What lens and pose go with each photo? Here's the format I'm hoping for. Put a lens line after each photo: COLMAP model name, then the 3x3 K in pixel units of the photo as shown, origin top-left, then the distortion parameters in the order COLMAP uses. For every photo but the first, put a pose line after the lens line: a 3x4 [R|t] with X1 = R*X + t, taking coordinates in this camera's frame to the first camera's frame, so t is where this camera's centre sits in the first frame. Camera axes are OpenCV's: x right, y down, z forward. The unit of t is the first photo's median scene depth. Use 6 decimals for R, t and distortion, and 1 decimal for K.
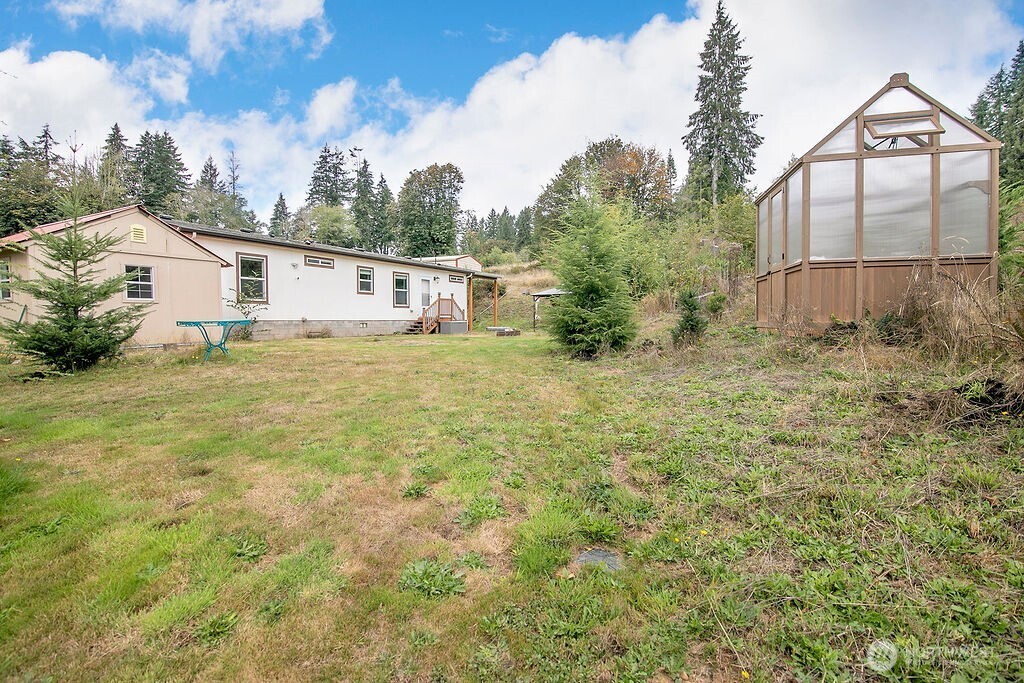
lens RADIAL K [[474.8, 0, 485.0], [0, 474.8, 344.8], [0, 0, 1]] dist [-0.001065, 0.000752]
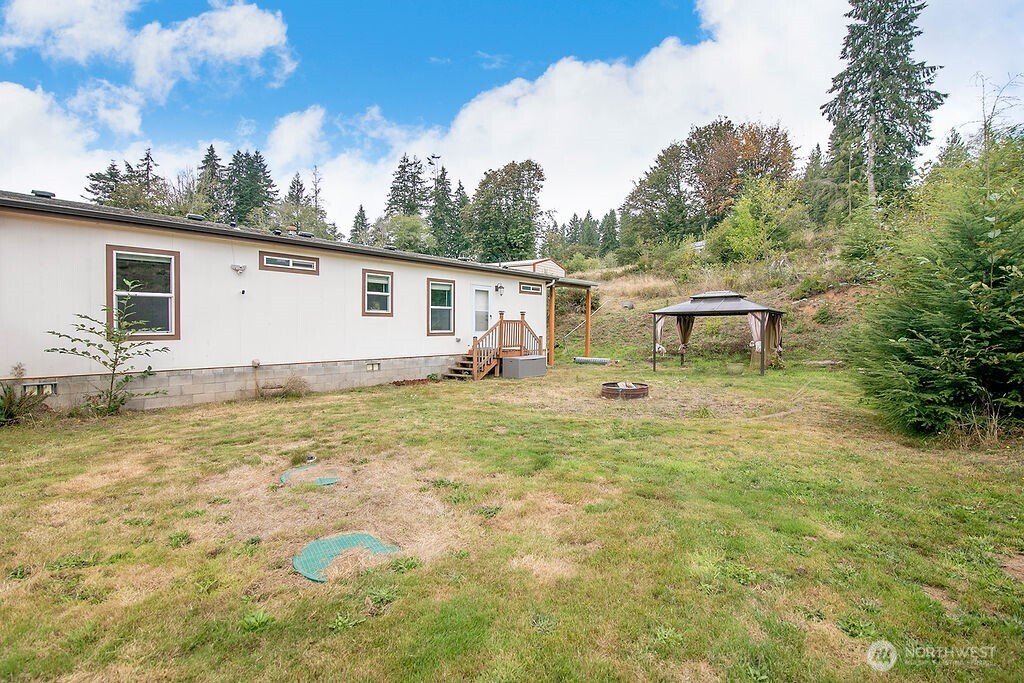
lens RADIAL K [[474.8, 0, 477.2], [0, 474.8, 342.3], [0, 0, 1]] dist [-0.001065, 0.000752]
pose [[0.983169, 0.007197, -0.182554, -0.003616], [-0.011385, 0.999695, -0.021904, -0.014610], [0.182341, 0.023613, 0.982952, 0.102111]]
